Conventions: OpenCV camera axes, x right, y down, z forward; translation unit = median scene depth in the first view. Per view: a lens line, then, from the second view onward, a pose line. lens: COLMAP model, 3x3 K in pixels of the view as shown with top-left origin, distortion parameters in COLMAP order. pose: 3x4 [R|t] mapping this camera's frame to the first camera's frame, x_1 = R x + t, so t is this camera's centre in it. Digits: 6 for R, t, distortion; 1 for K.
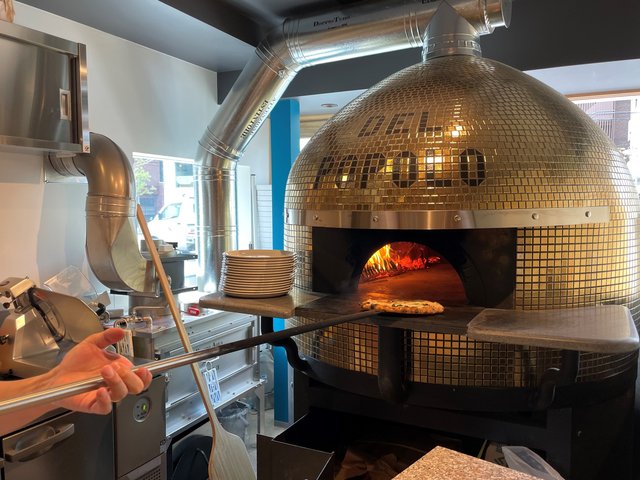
lens RADIAL K [[534.3, 0, 318.6], [0, 534.3, 238.7], [0, 0, 1]] dist [0.048587, -0.037354]
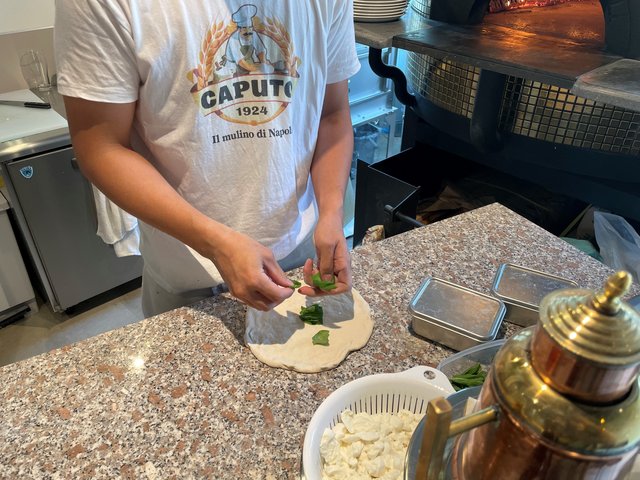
lens RADIAL K [[492.5, 0, 323.9], [0, 492.5, 229.7], [0, 0, 1]] dist [0.053809, -0.063863]
pose [[0.938248, 0.200990, -0.281591, 0.126403], [-0.037340, 0.868011, 0.495139, -0.000564], [0.343942, -0.454048, 0.821915, 0.093940]]
